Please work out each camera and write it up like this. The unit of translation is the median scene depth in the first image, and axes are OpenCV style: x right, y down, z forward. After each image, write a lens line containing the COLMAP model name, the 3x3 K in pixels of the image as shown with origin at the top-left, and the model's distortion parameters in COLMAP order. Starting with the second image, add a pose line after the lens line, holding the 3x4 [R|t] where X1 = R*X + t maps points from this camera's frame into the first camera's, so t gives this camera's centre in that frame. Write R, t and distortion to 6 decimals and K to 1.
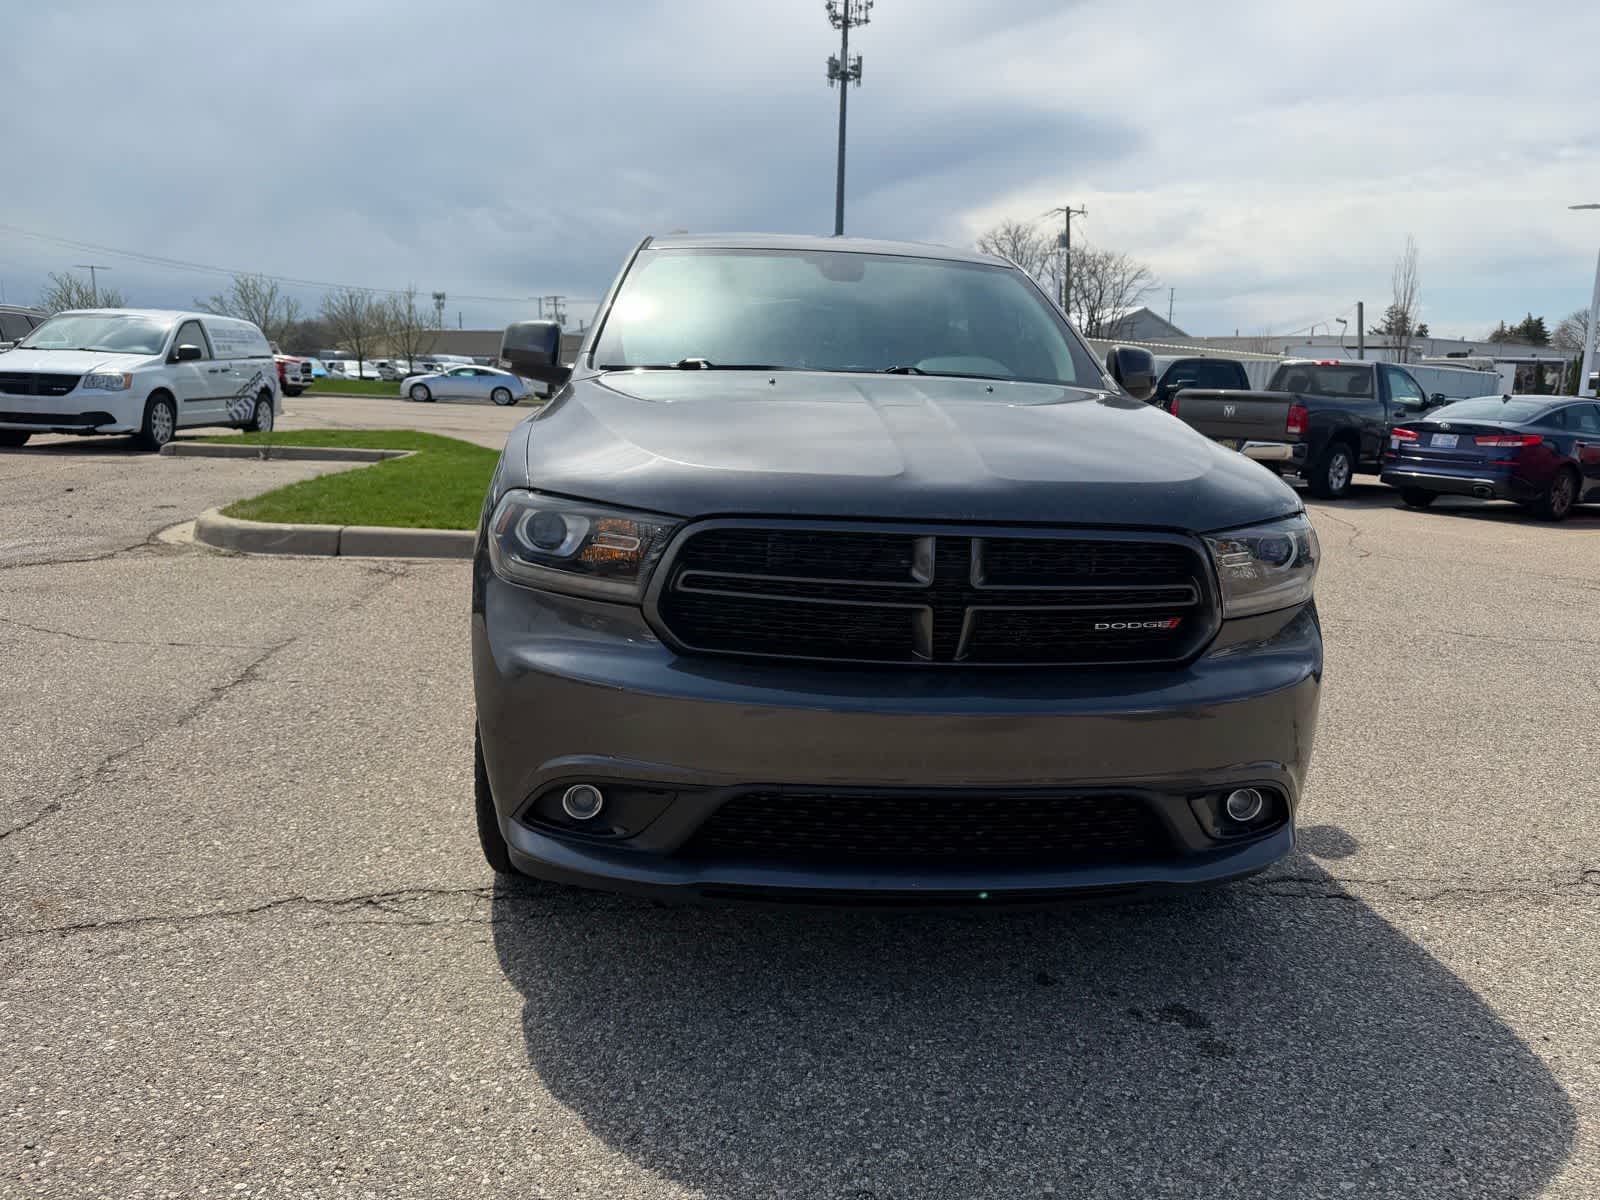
lens RADIAL K [[1128.1, 0, 802.6], [0, 1128.1, 598.5], [0, 0, 1]] dist [0.021812, -0.028101]
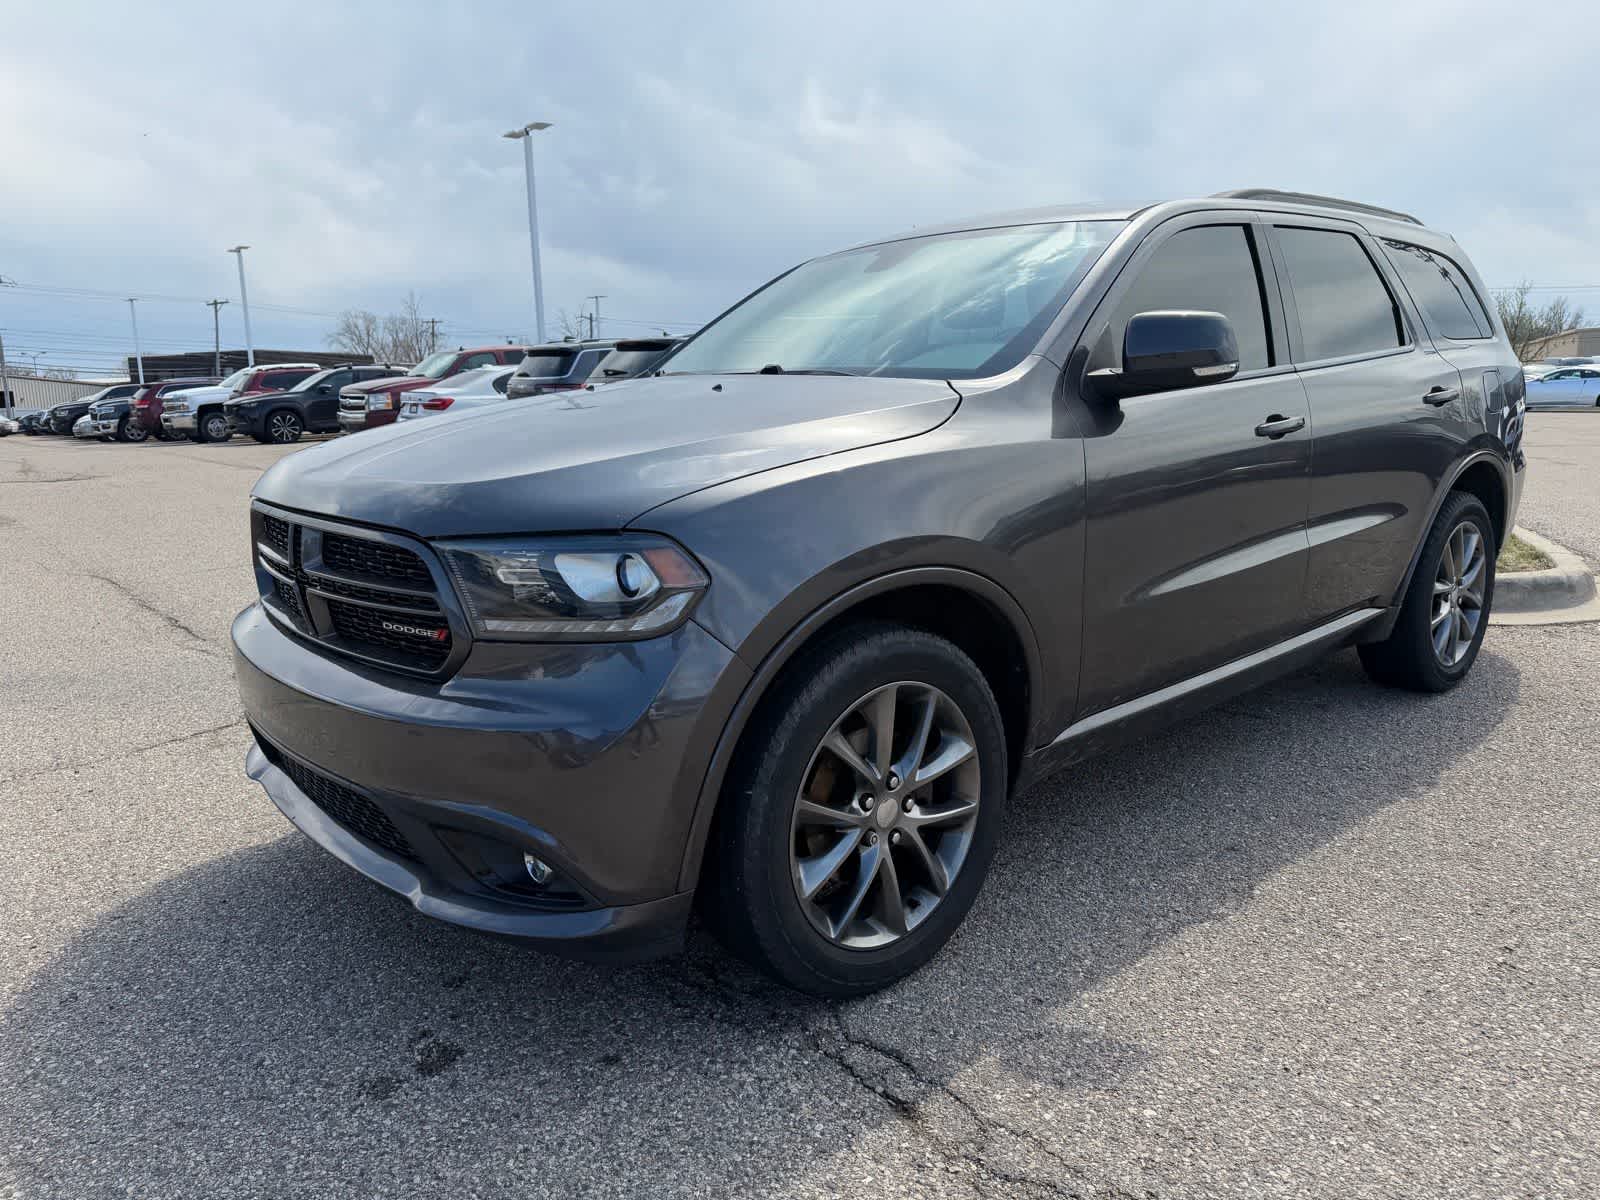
lens RADIAL K [[1128.1, 0, 795.2], [0, 1128.1, 595.5], [0, 0, 1]] dist [0.021812, -0.028101]
pose [[0.581475, 0.103235, -0.806988, 1.147594], [-0.115672, 0.992330, 0.043597, -0.077886], [0.805299, 0.067995, 0.588957, 0.626024]]
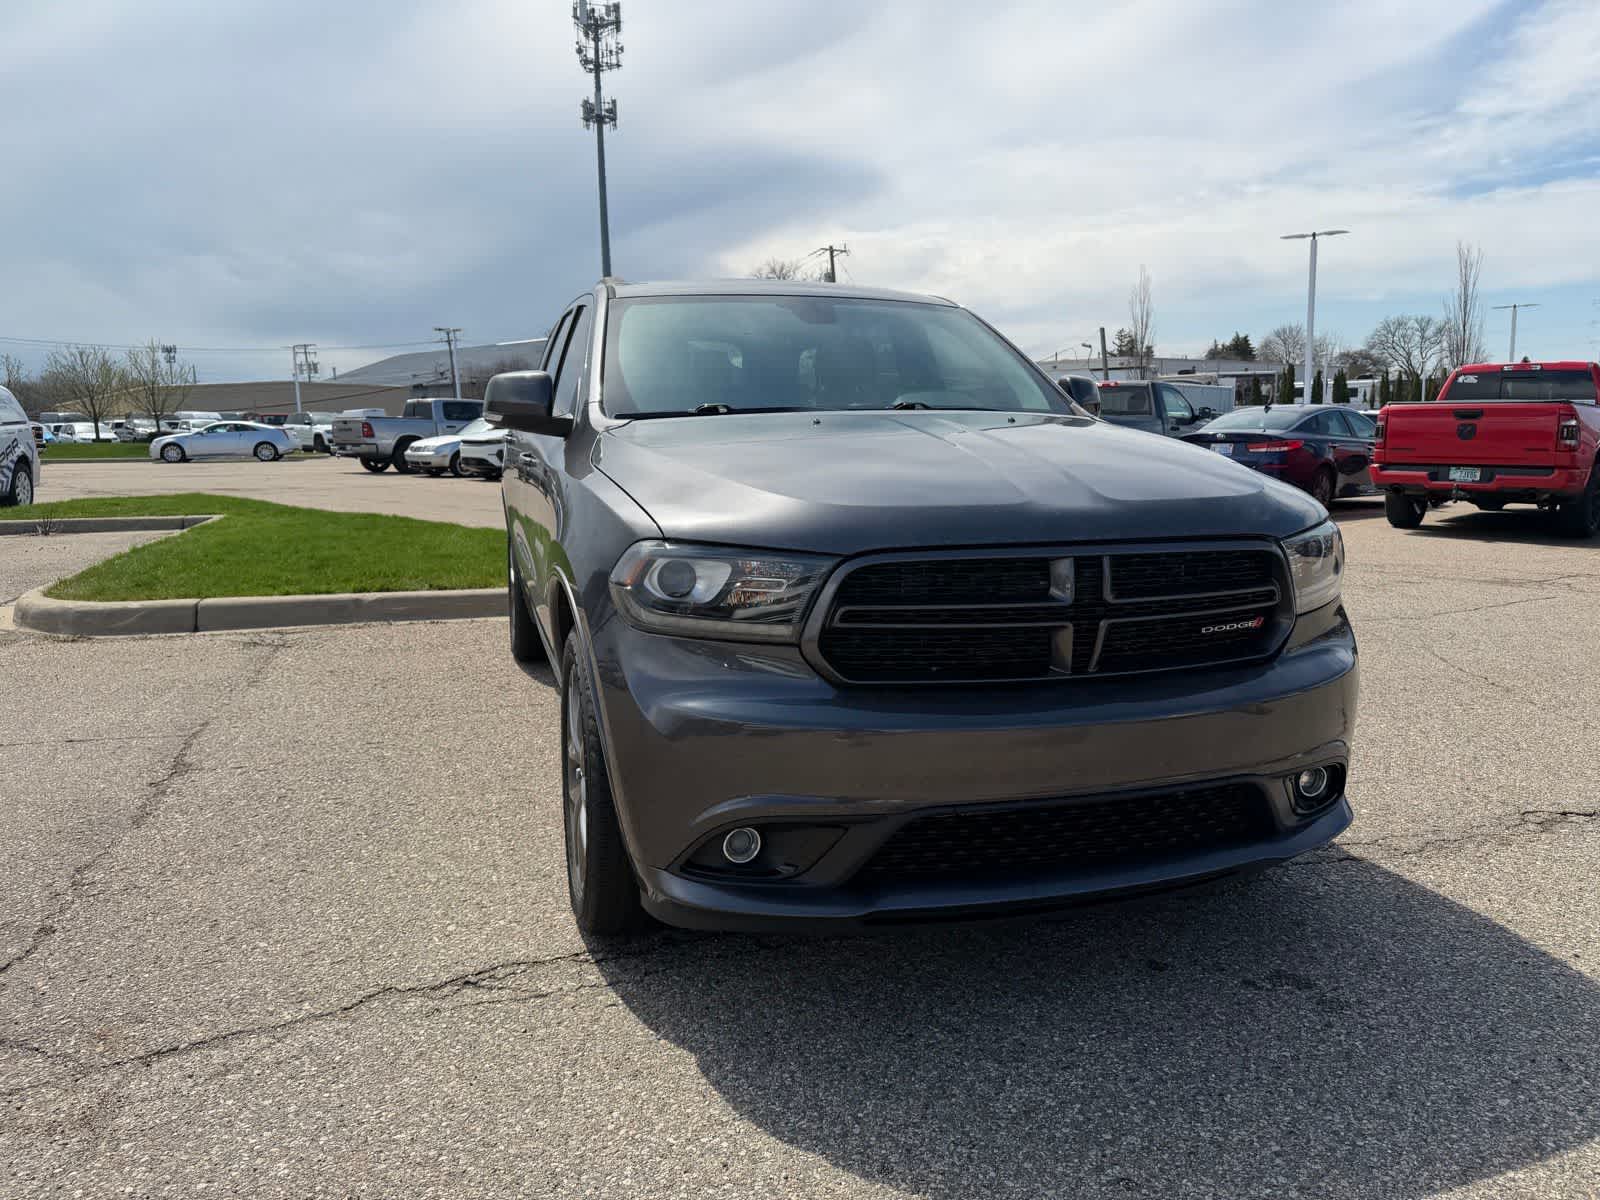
lens RADIAL K [[1128.1, 0, 802.7], [0, 1128.1, 590.1], [0, 0, 1]] dist [0.021812, -0.028101]
pose [[0.979223, -0.073355, 0.189056, -0.287763], [0.080485, 0.996295, -0.030309, -0.010911], [-0.186132, 0.044895, 0.981498, -0.003793]]
